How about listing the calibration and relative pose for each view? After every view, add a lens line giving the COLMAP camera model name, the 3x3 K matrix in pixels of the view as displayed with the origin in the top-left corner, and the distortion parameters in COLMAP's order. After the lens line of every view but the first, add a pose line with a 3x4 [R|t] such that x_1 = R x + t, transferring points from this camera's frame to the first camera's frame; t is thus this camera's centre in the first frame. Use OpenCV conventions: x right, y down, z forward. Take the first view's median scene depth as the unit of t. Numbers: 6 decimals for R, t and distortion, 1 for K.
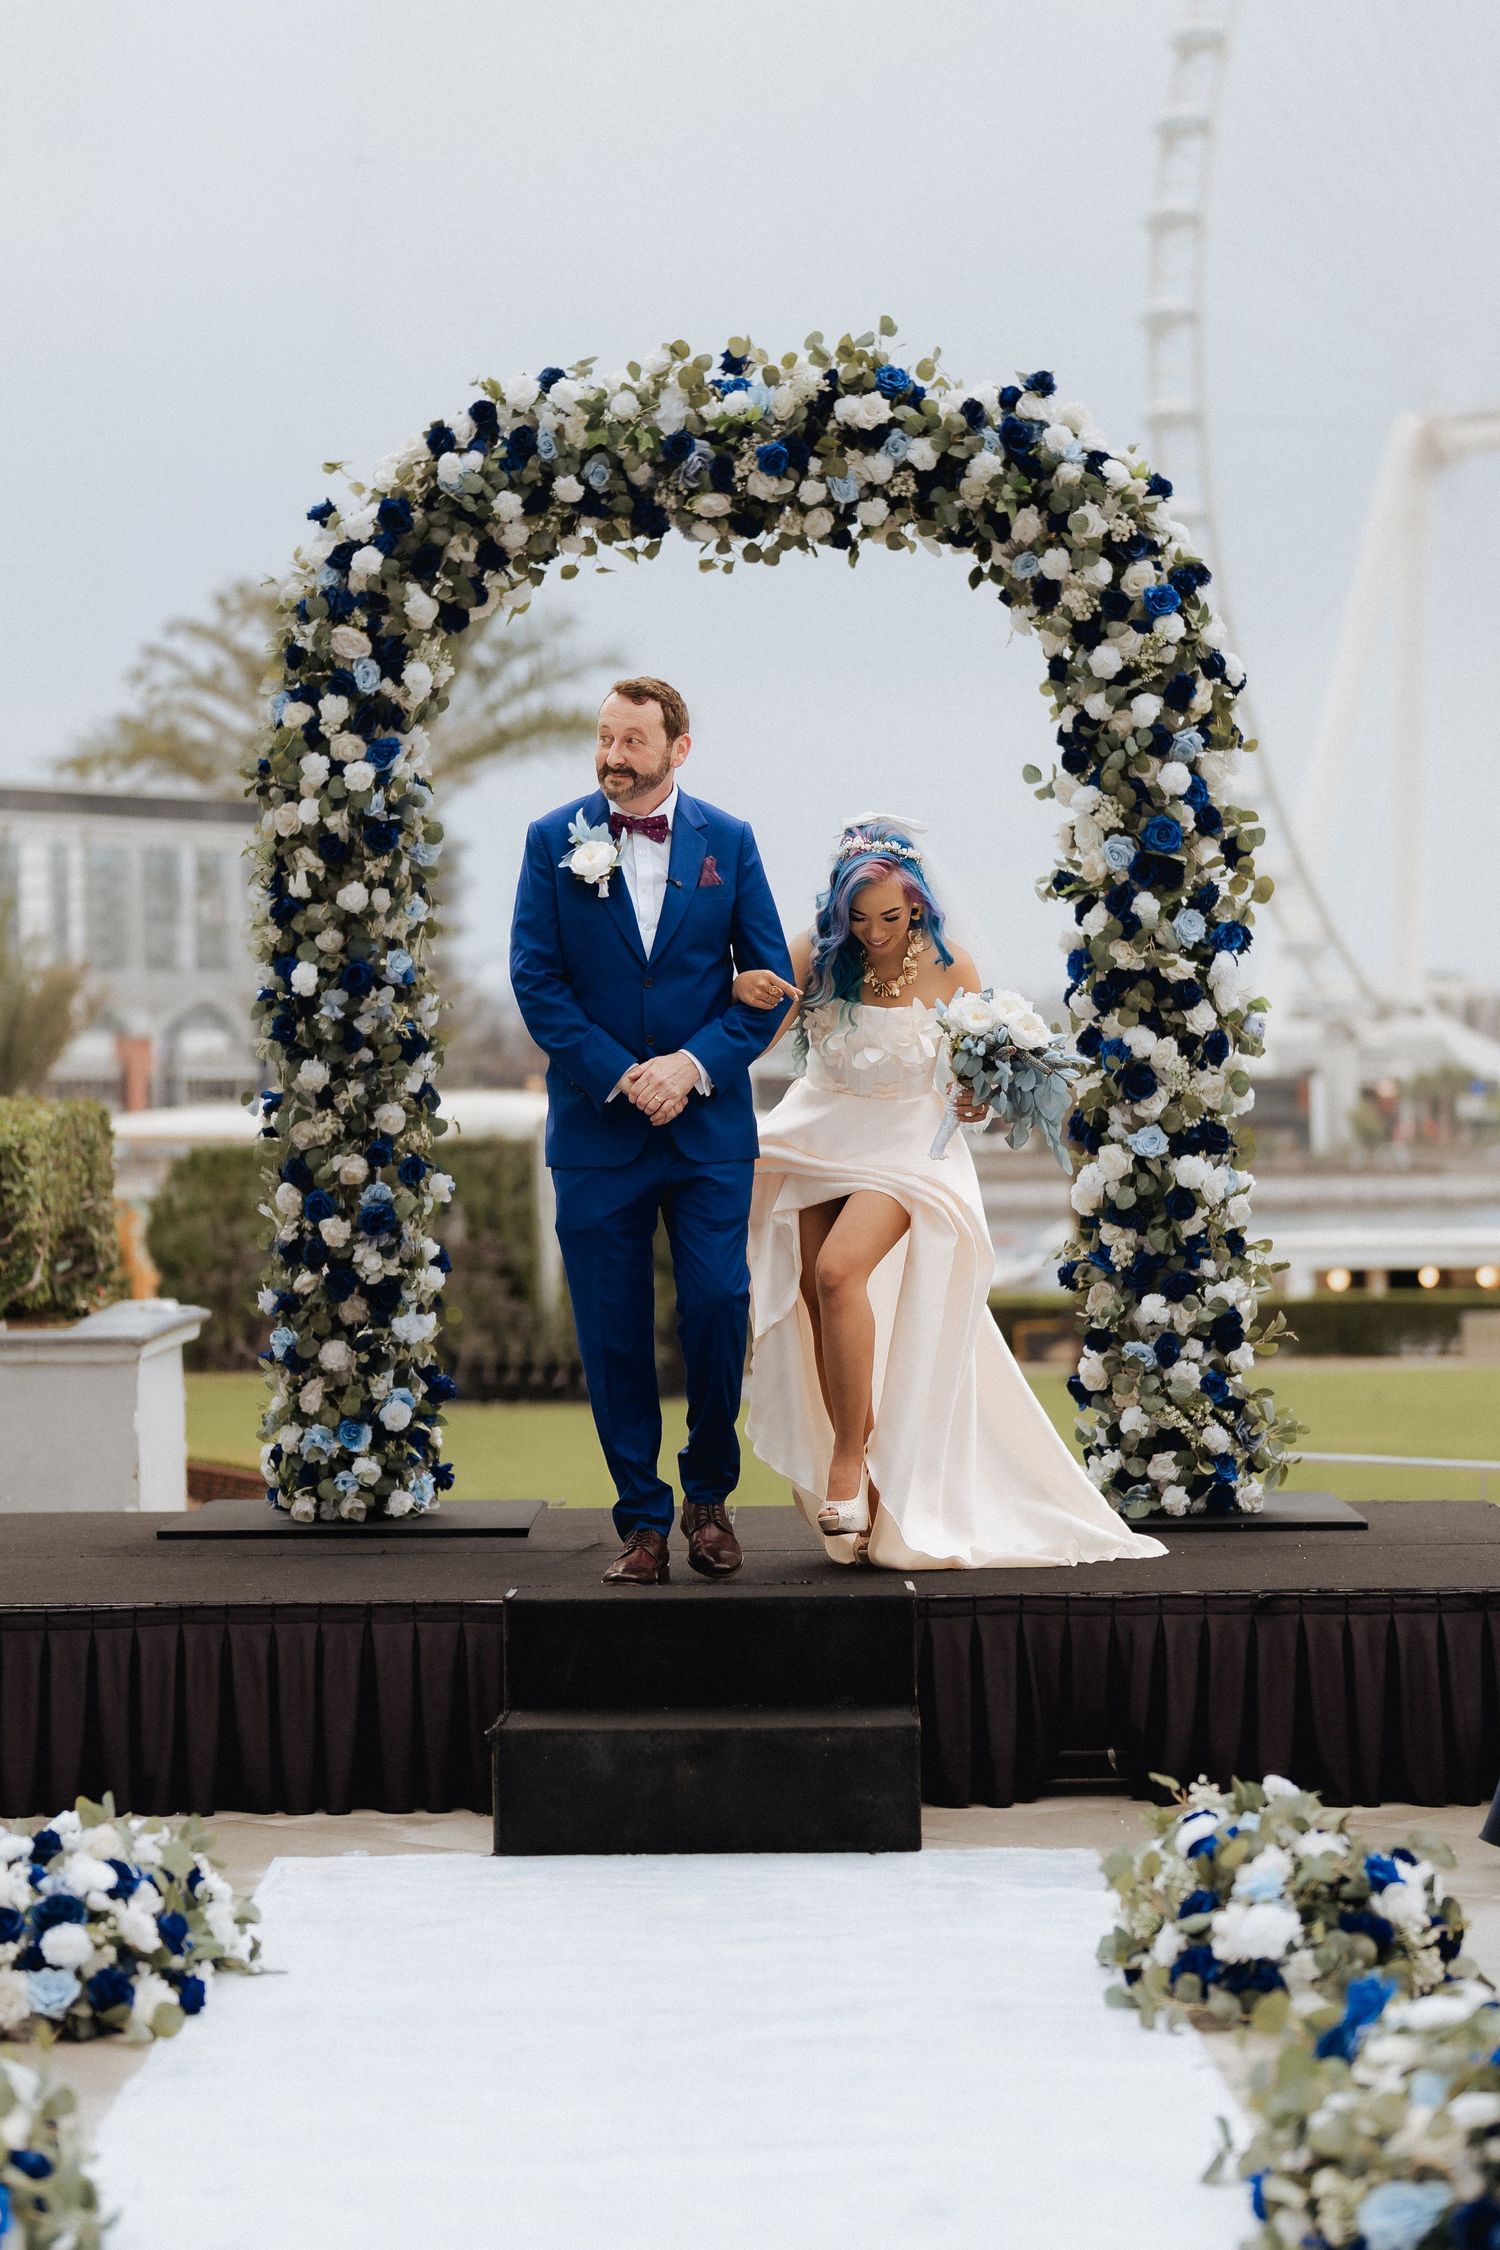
lens RADIAL K [[4878.9, 0, 750.0], [0, 4878.9, 1125.0], [0, 0, 1]] dist [-0.013030, -0.388227]
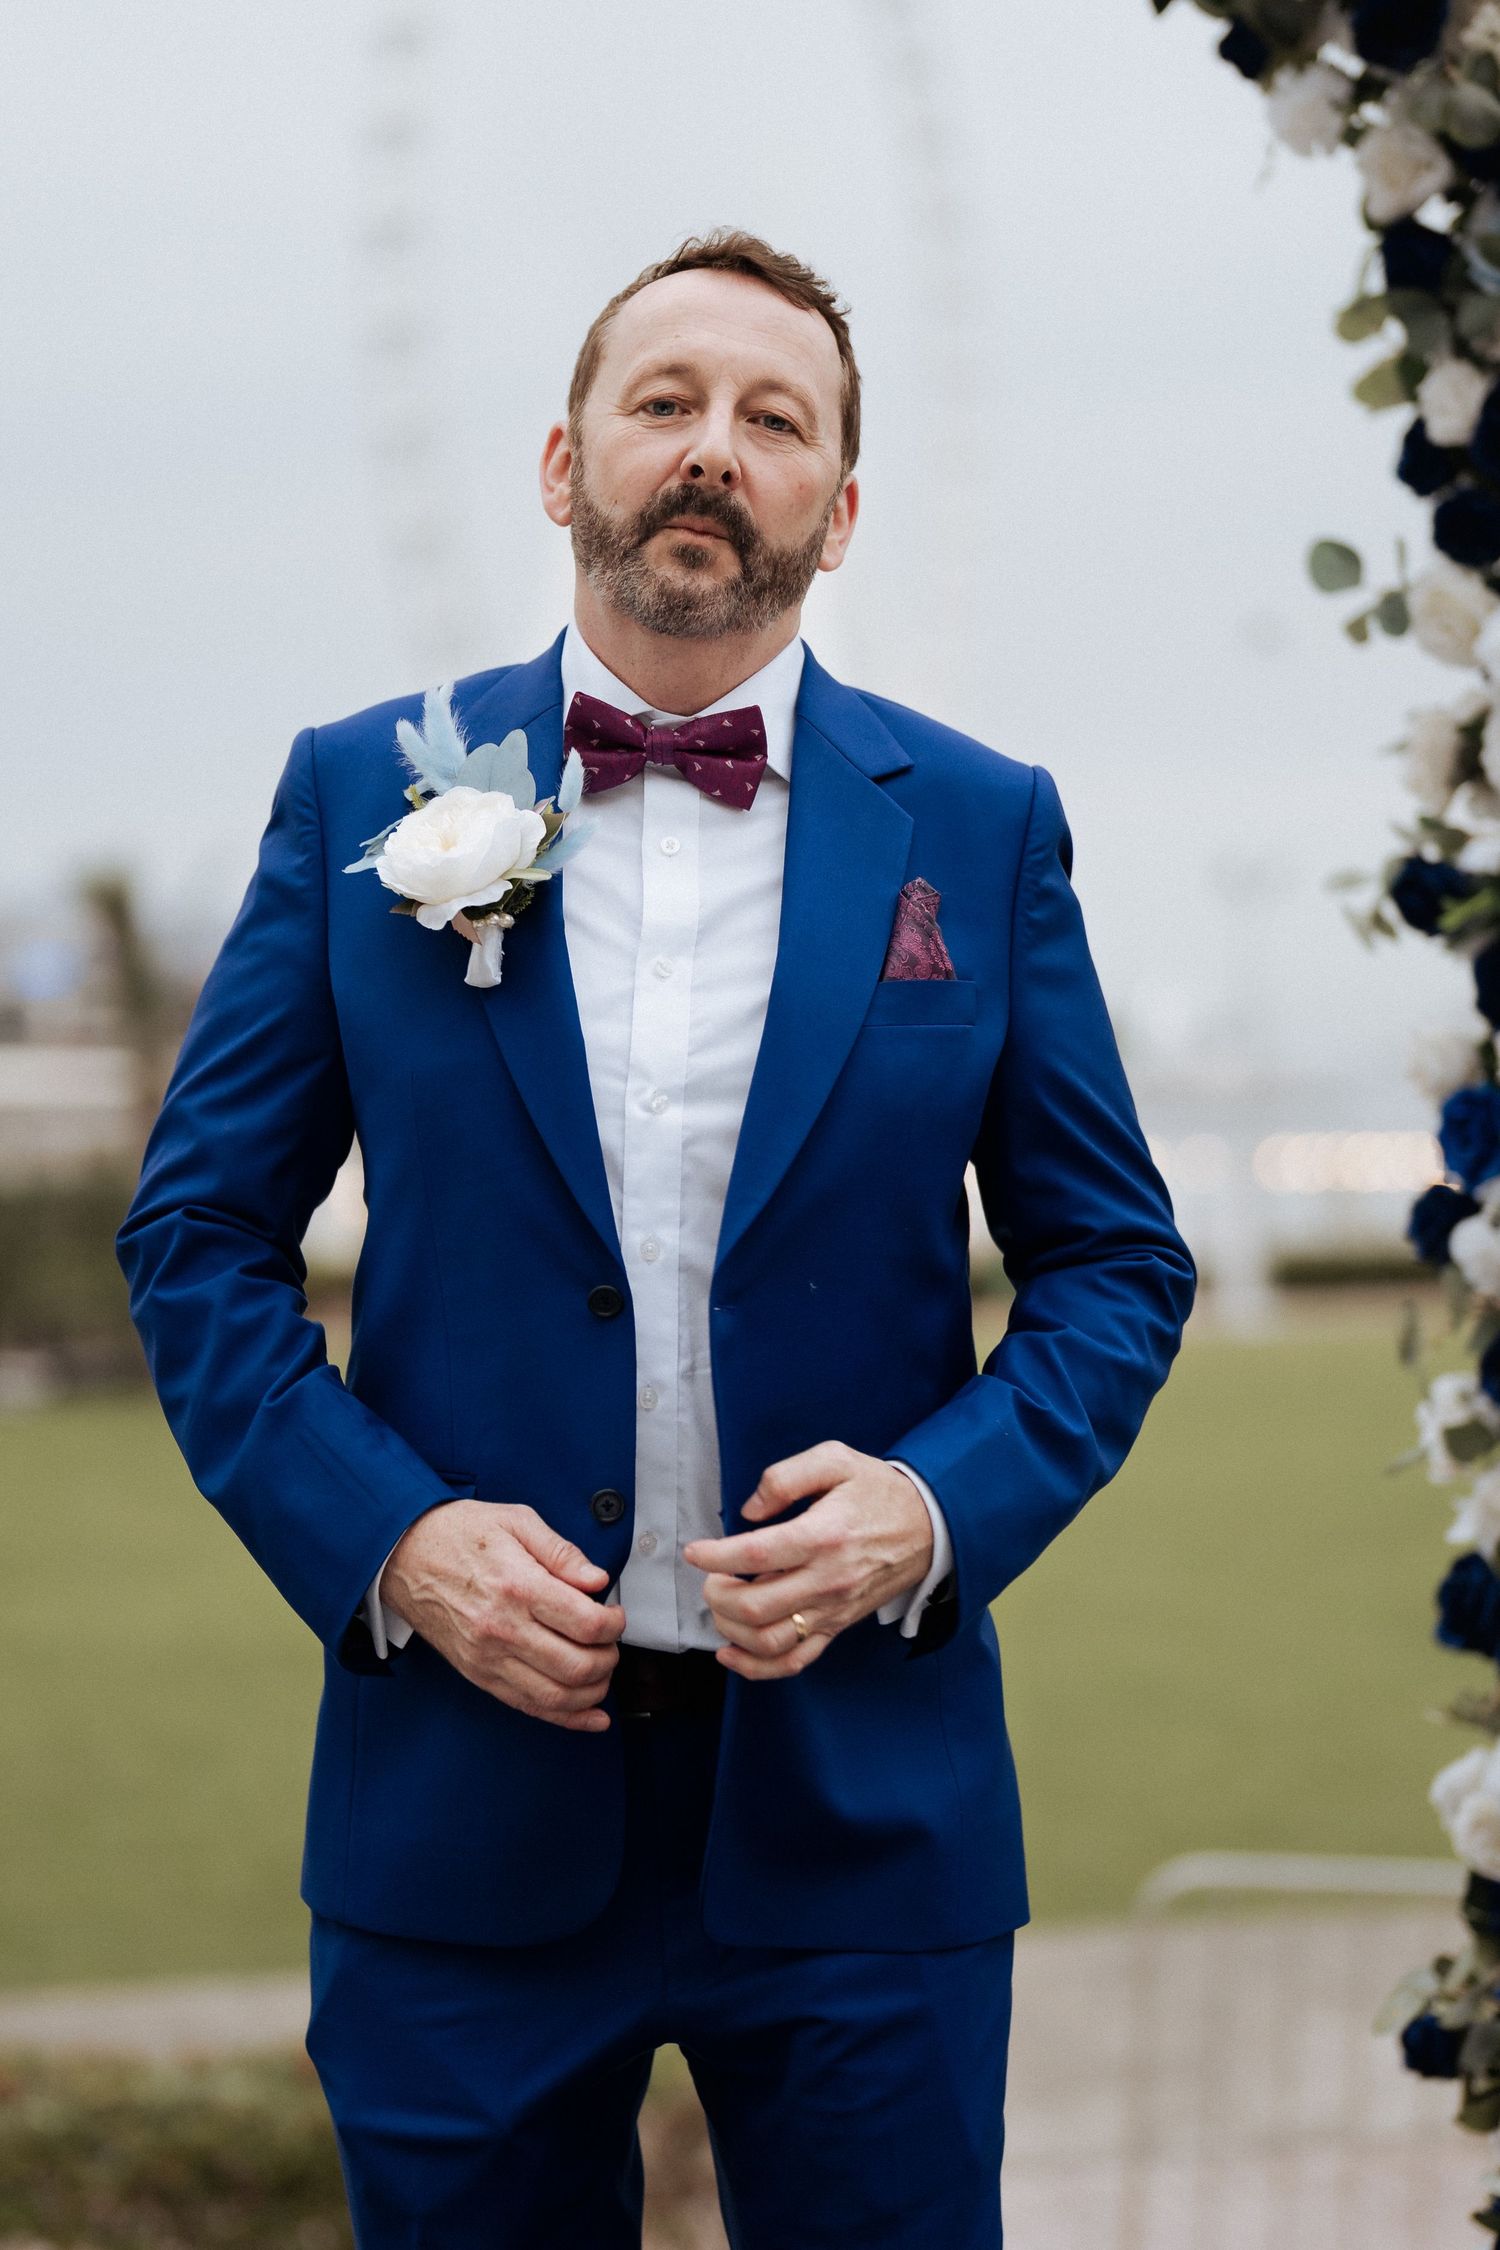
lens RADIAL K [[4878.9, 0, 750.0], [0, 4878.9, 1125.0], [0, 0, 1]] dist [-0.013030, -0.388227]
pose [[0.982732, -0.007096, 0.184898, -0.044538], [0.003608, 0.999809, 0.019195, -0.040335], [-0.184999, -0.018196, 0.982570, 0.680788]]
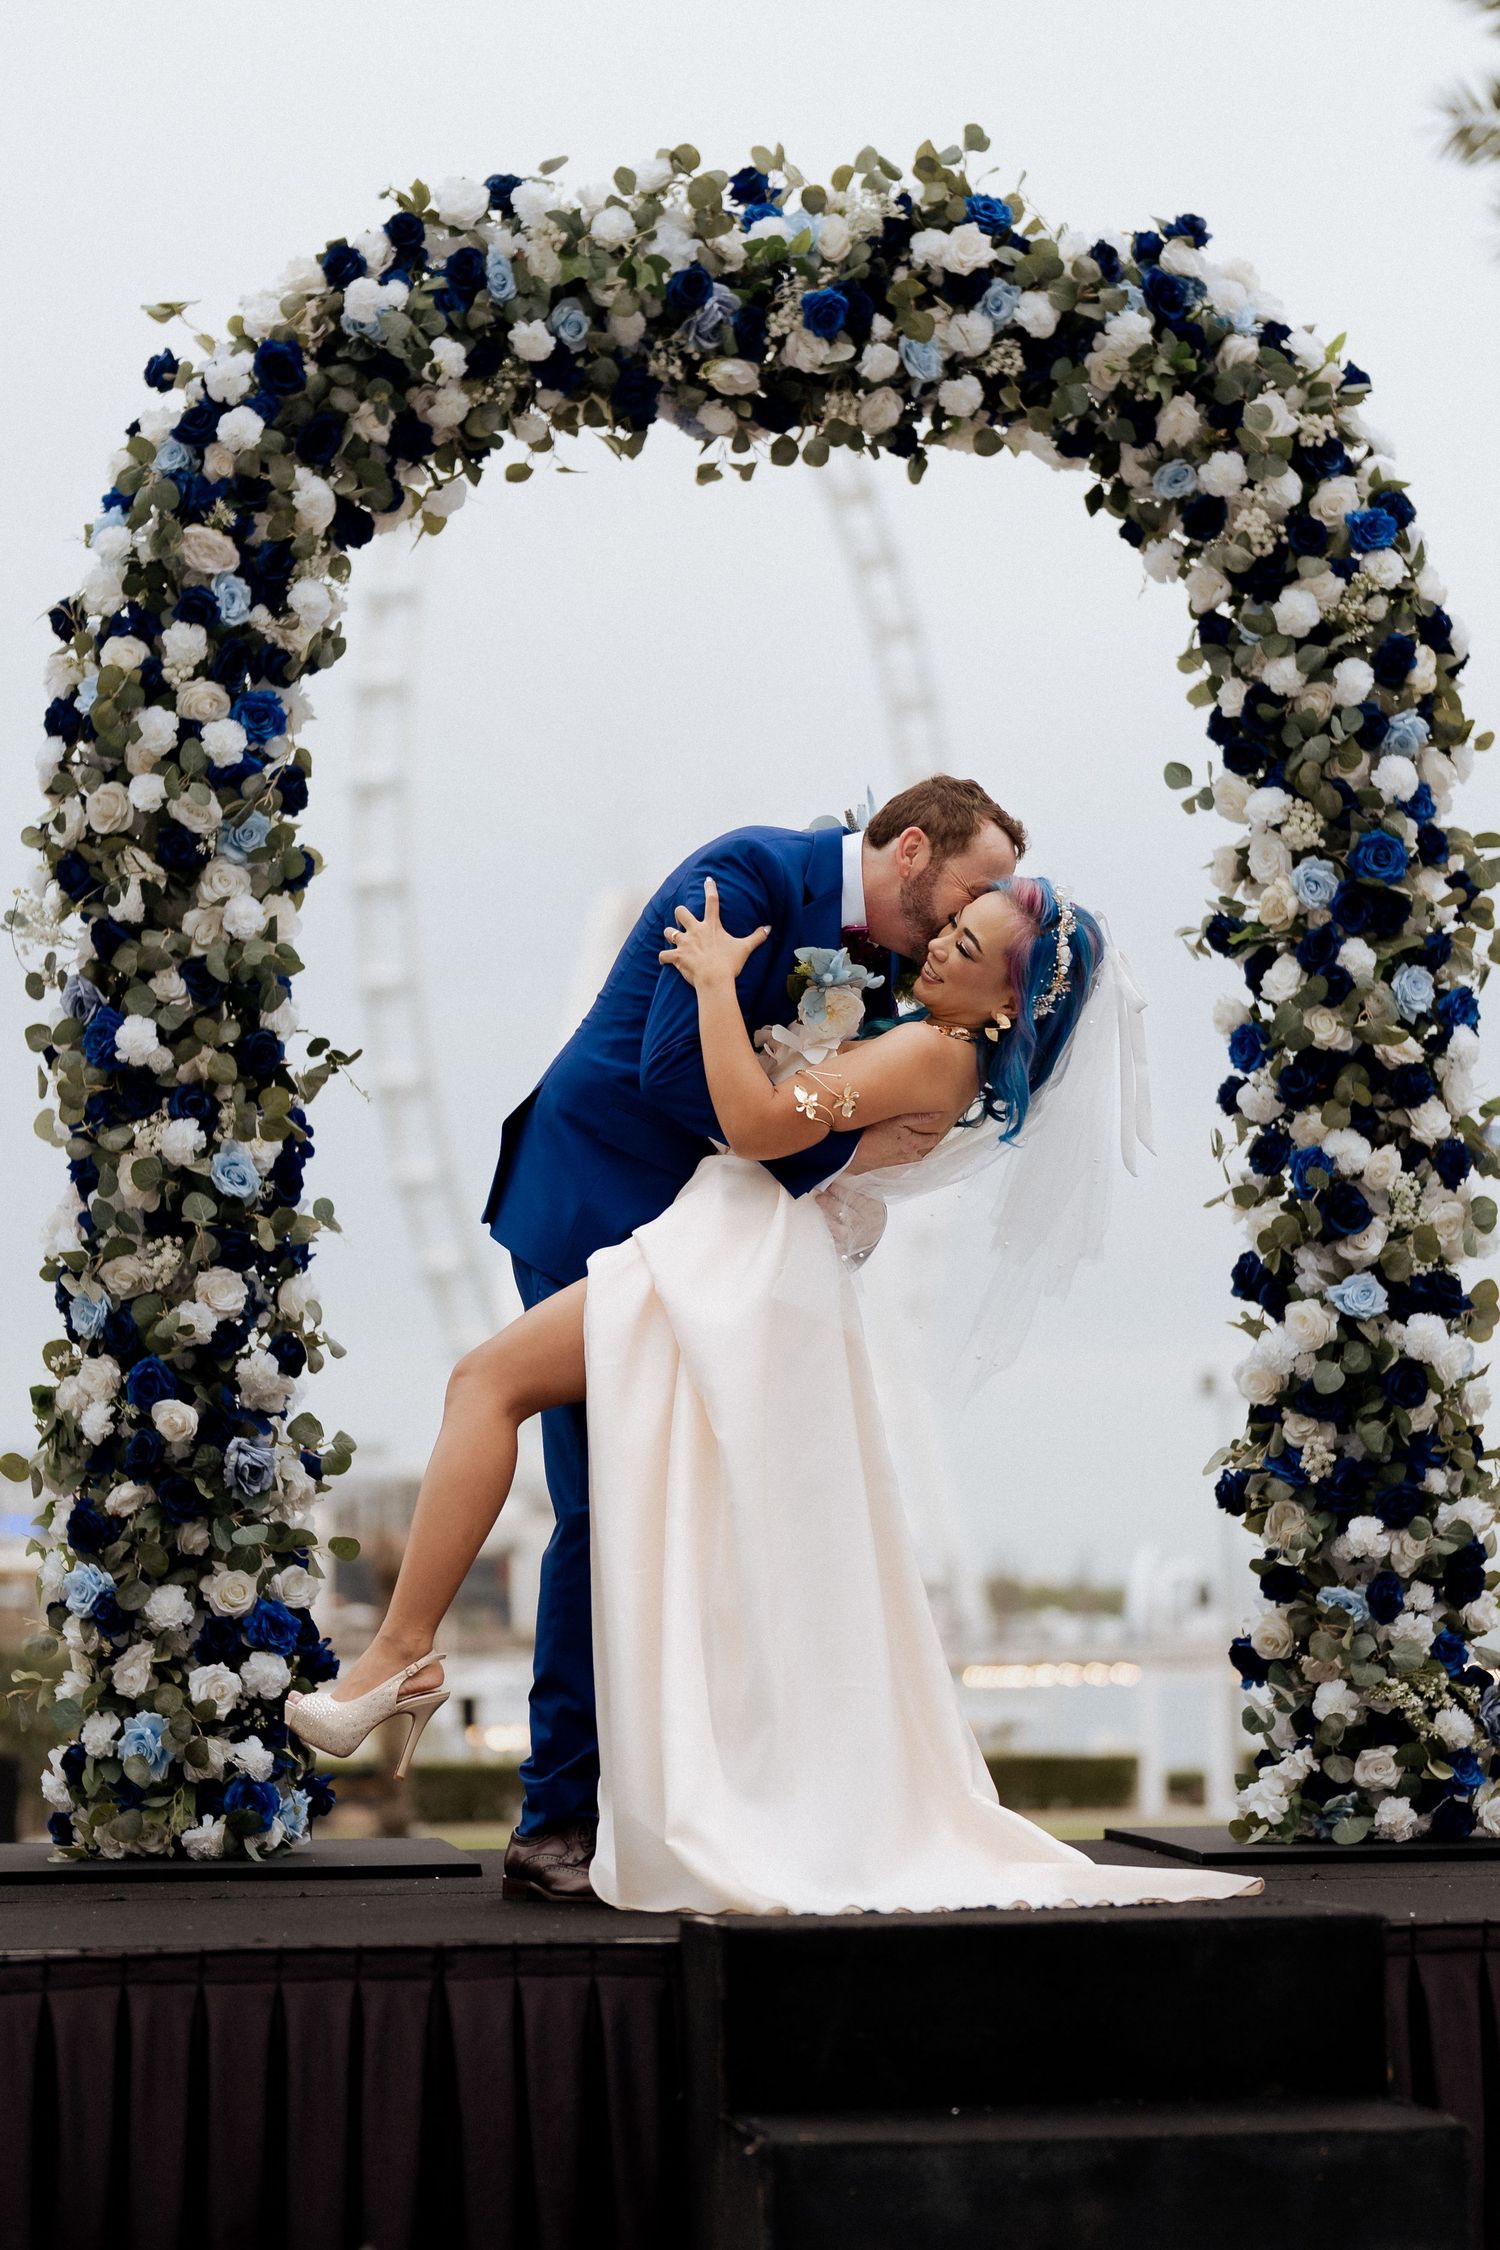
lens RADIAL K [[4722.6, 0, 751.2], [0, 4722.6, 1164.2], [0, 0, 1]] dist [0.004868, 0.108936]
pose [[0.983515, 0.016960, 0.180029, -0.124818], [0.000800, 0.995174, -0.098124, 0.050599], [-0.180825, 0.096651, 0.978755, 0.353329]]
